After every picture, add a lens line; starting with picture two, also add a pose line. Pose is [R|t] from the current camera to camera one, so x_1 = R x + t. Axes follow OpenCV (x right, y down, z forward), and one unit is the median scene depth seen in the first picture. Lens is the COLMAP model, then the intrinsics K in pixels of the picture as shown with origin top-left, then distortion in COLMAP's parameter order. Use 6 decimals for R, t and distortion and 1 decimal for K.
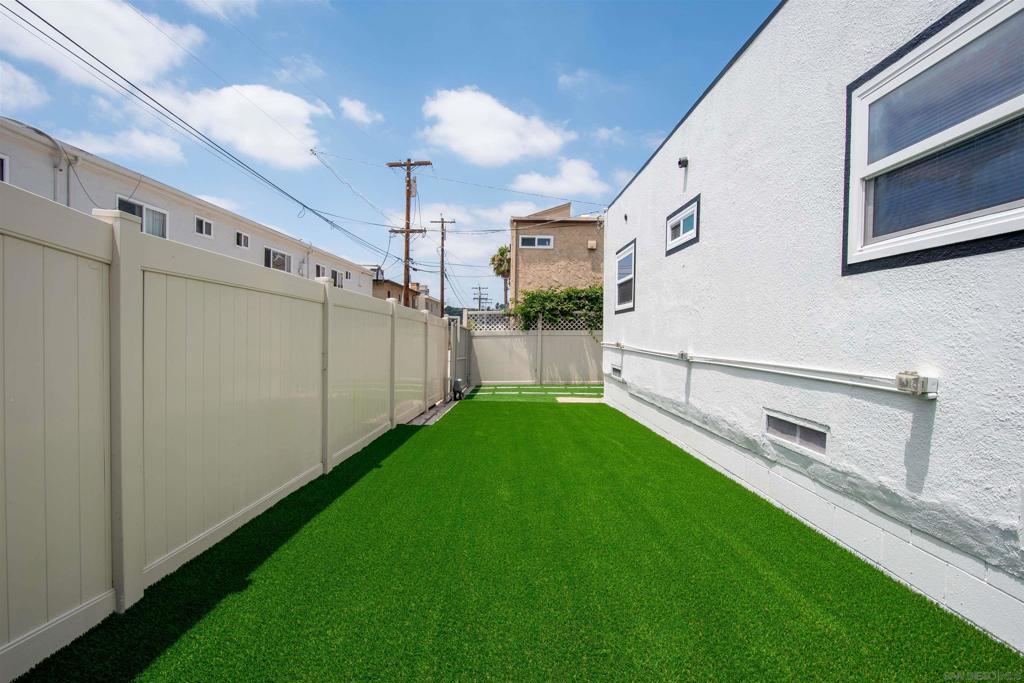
lens RADIAL K [[503.7, 0, 511.8], [0, 503.7, 341.8], [0, 0, 1]] dist [-0.019625, 0.000125]
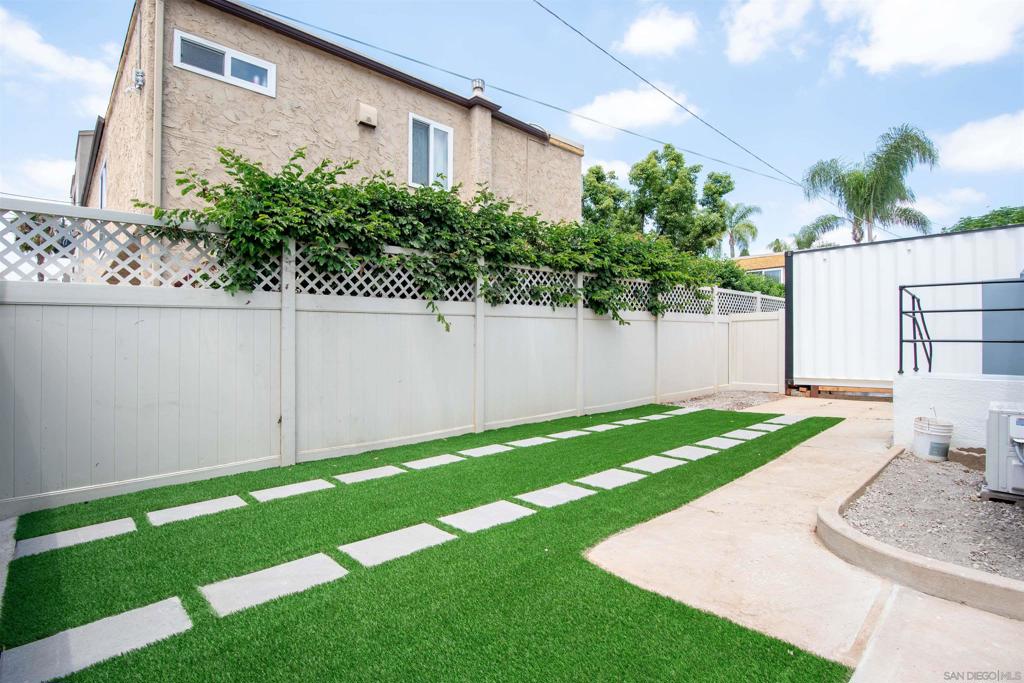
lens RADIAL K [[503.7, 0, 513.4], [0, 503.7, 340.0], [0, 0, 1]] dist [-0.019625, 0.000125]
pose [[0.730692, -0.011733, 0.682606, -0.056757], [0.017064, 0.999854, -0.001080, 0.009169], [-0.682494, 0.012437, 0.730785, 0.672691]]
